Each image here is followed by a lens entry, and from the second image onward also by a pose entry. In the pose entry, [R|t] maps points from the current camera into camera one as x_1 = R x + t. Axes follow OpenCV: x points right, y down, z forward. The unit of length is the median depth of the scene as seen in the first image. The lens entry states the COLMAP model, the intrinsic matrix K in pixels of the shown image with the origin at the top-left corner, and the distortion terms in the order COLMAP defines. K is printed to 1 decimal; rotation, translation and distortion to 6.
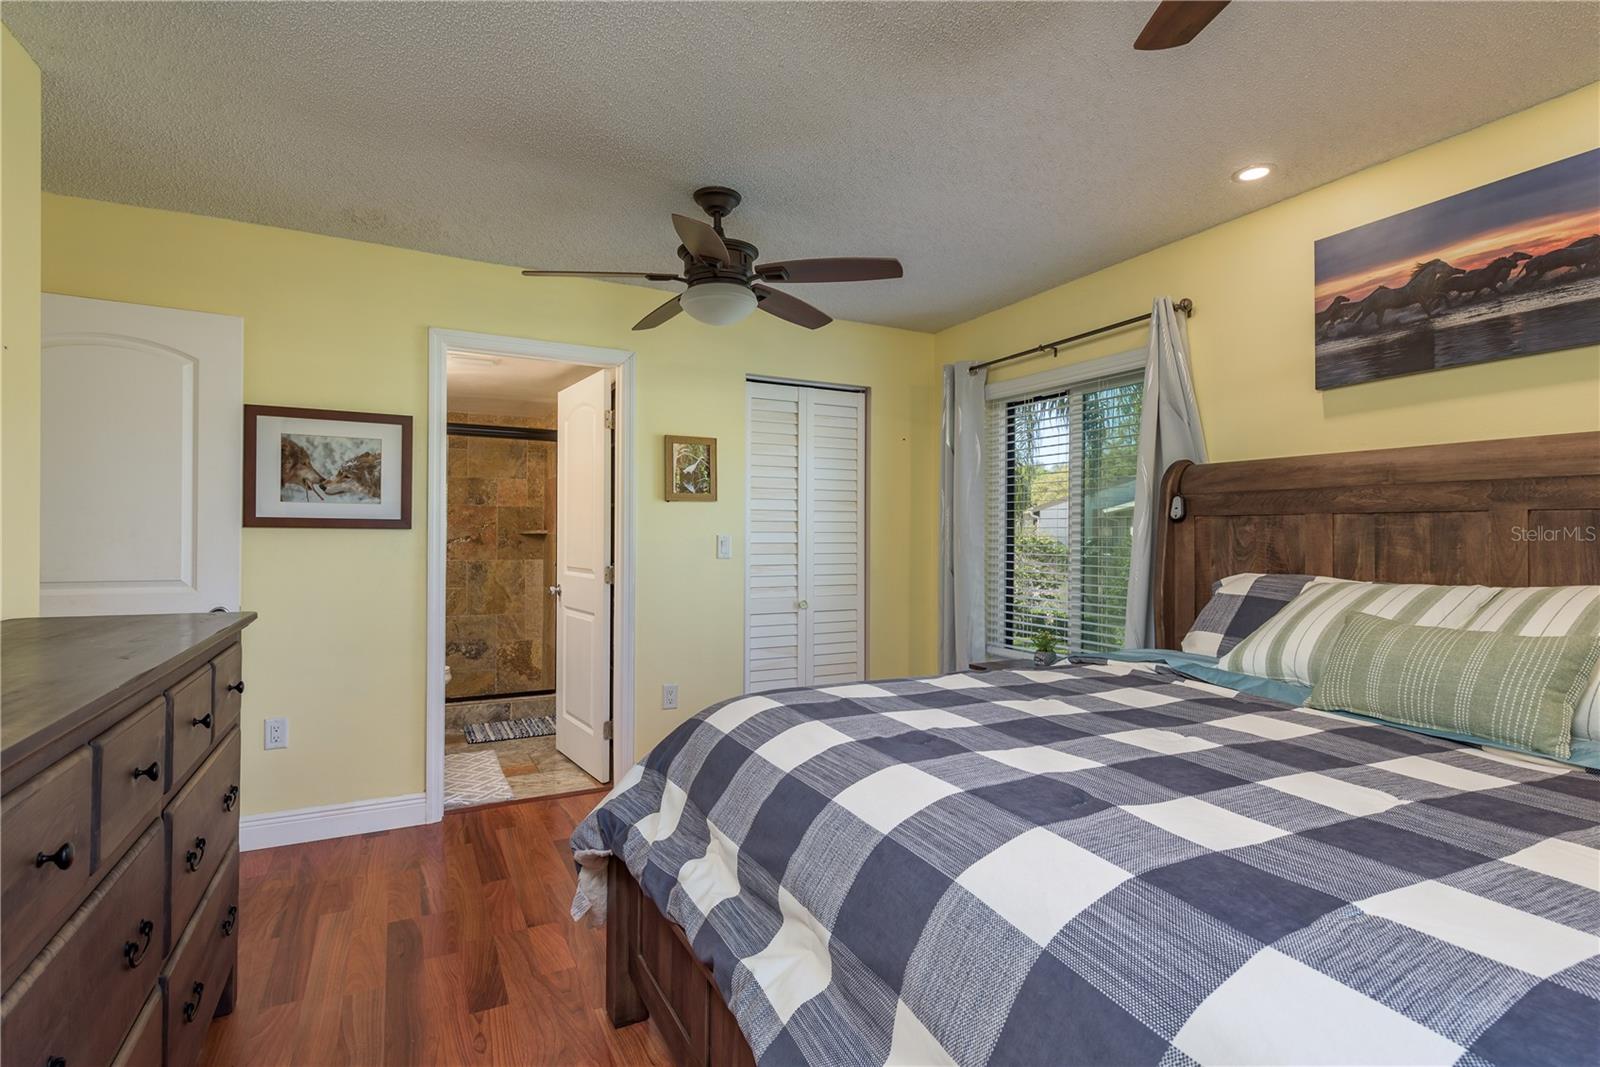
lens RADIAL K [[767.7, 0, 797.7], [0, 767.7, 538.7], [0, 0, 1]] dist [0.002351, -0.000815]
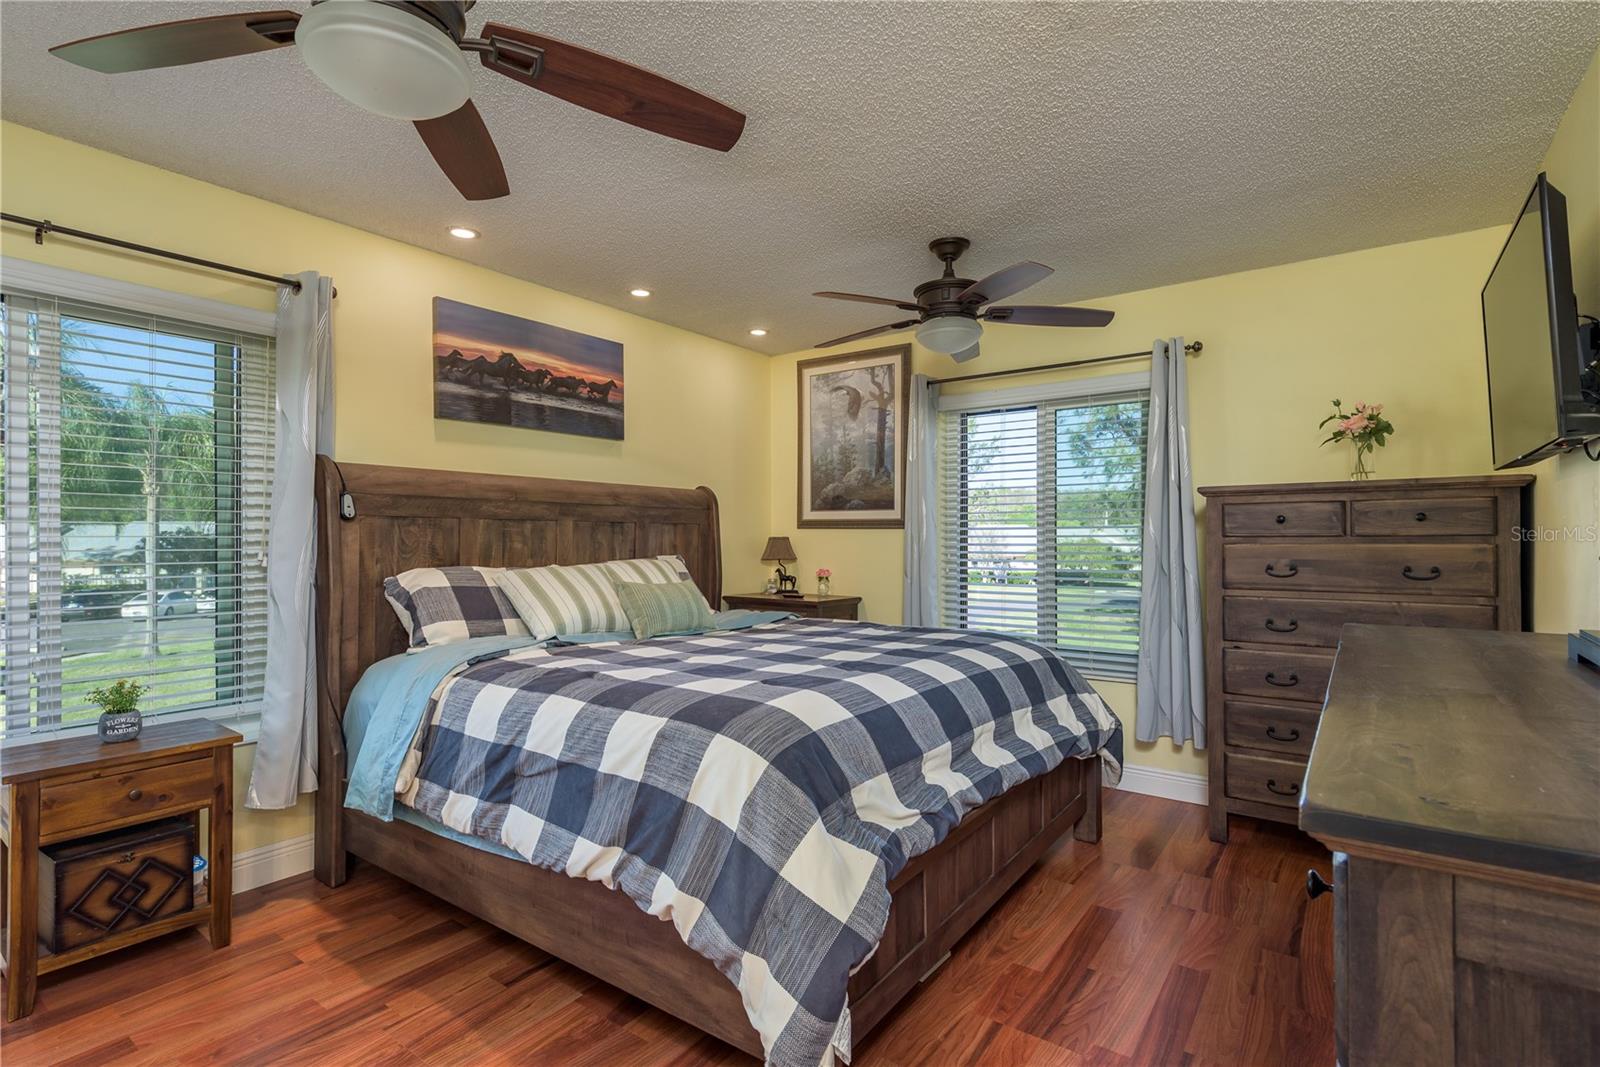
lens RADIAL K [[767.7, 0, 797.7], [0, 767.7, 538.7], [0, 0, 1]] dist [0.002351, -0.000815]
pose [[-0.446307, -0.003186, 0.894874, -0.808894], [0.004076, 0.999976, 0.005593, -0.003486], [-0.894871, 0.006143, -0.446283, 1.212778]]
